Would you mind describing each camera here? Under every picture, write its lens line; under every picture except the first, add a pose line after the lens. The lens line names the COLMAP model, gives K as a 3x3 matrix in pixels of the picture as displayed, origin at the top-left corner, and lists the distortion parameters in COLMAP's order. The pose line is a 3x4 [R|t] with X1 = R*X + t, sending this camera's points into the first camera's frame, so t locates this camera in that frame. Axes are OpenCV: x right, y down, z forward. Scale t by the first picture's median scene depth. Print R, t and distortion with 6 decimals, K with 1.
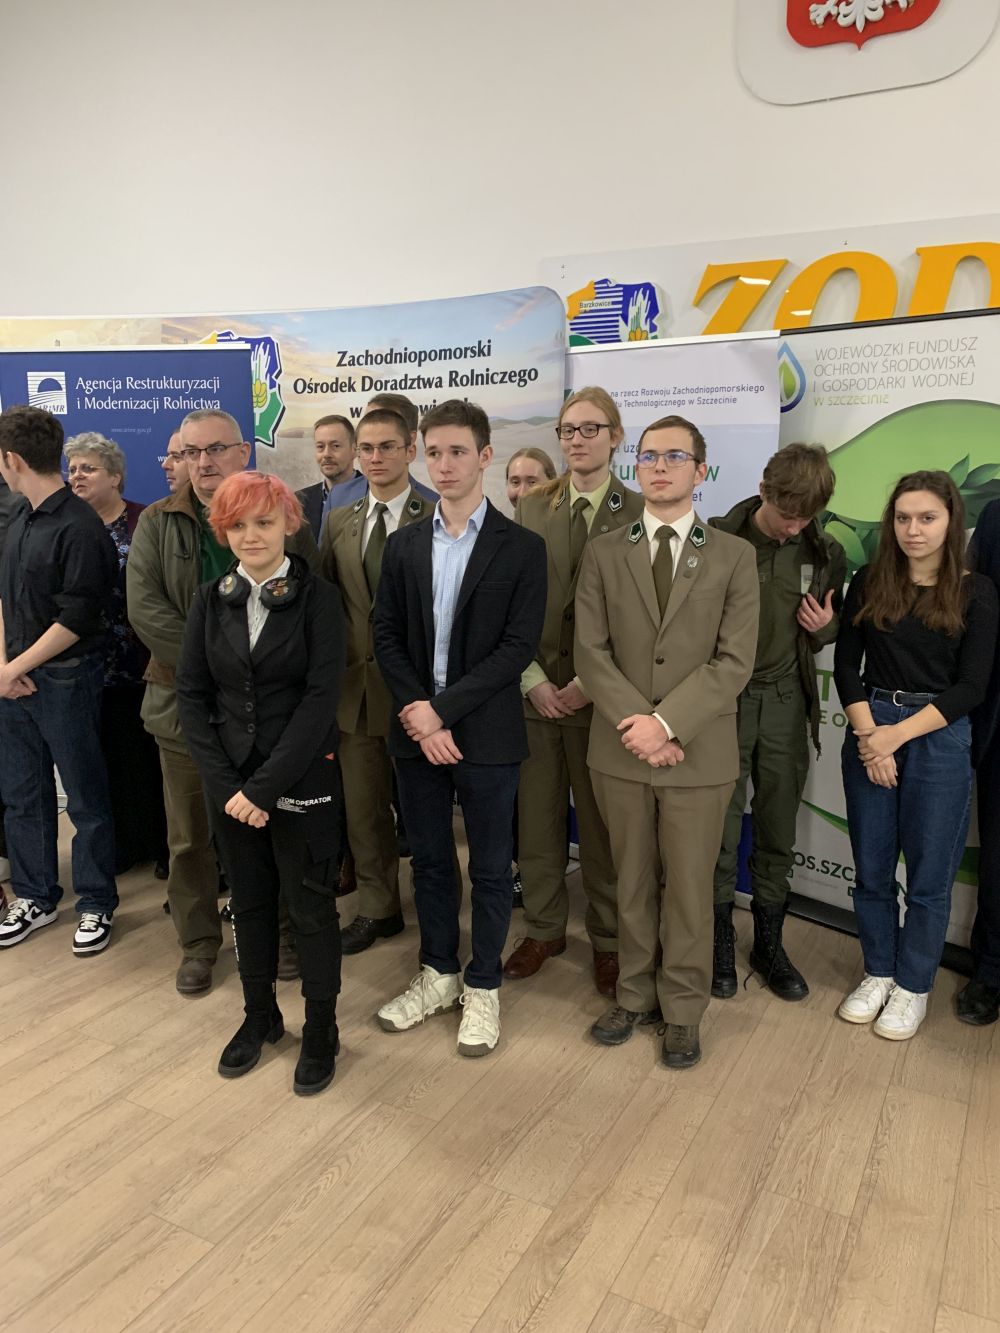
lens RADIAL K [[1027.0, 0, 500.0], [0, 1027.0, 666.5], [0, 0, 1]] dist [0.043121, -0.054434]
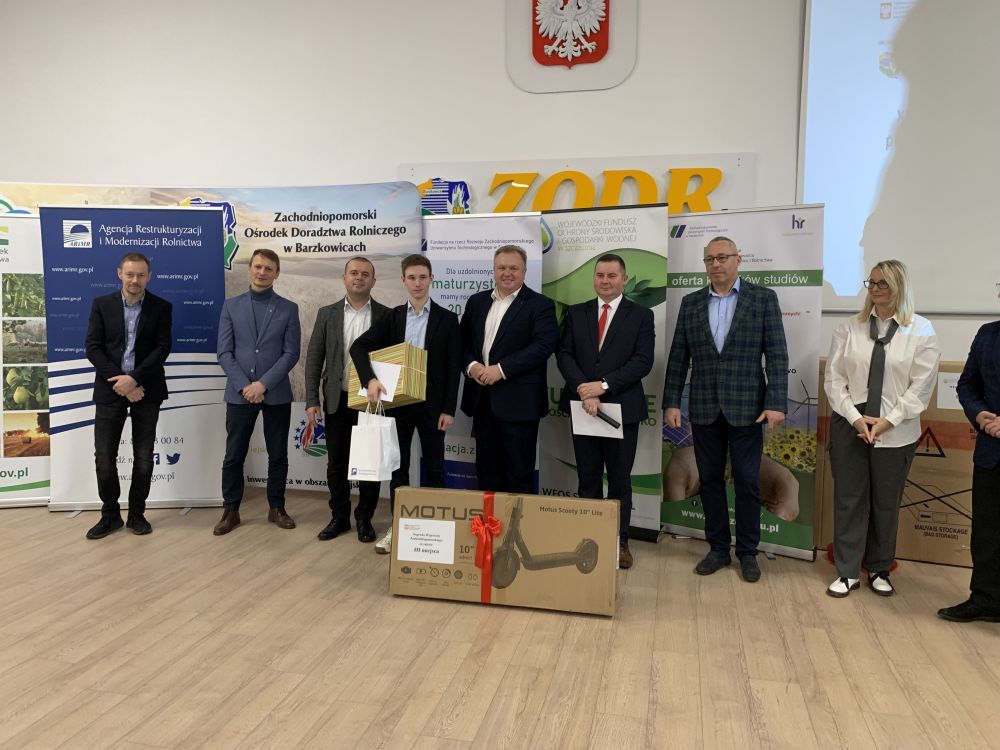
lens RADIAL K [[770.4, 0, 500.0], [0, 770.4, 375.0], [0, 0, 1]] dist [0.043121, -0.054434]
pose [[0.965196, -0.026618, 0.260171, -0.150987], [0.048331, 0.995827, -0.077418, 0.069502], [-0.257024, 0.087298, 0.962454, -0.275164]]
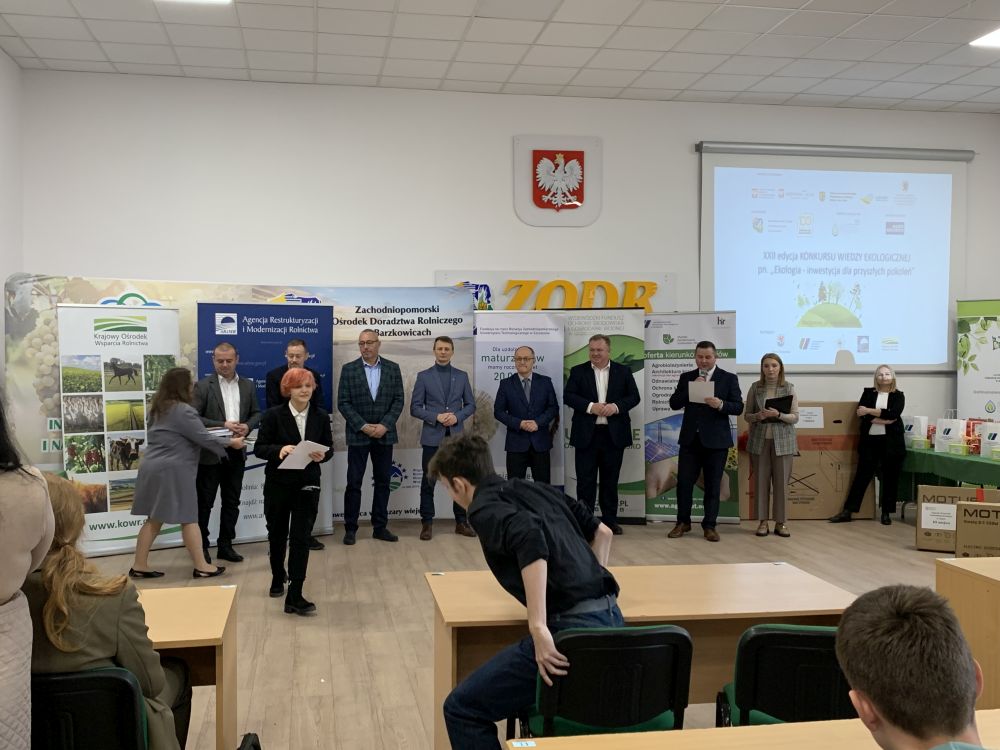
lens RADIAL K [[1048.1, 0, 500.0], [0, 1048.1, 375.0], [0, 0, 1]] dist [0.128188, -0.001359]
pose [[0.775834, -0.022827, 0.630524, -1.420075], [0.130081, 0.983662, -0.124448, 0.160836], [-0.617382, 0.178570, 0.766128, -0.912894]]
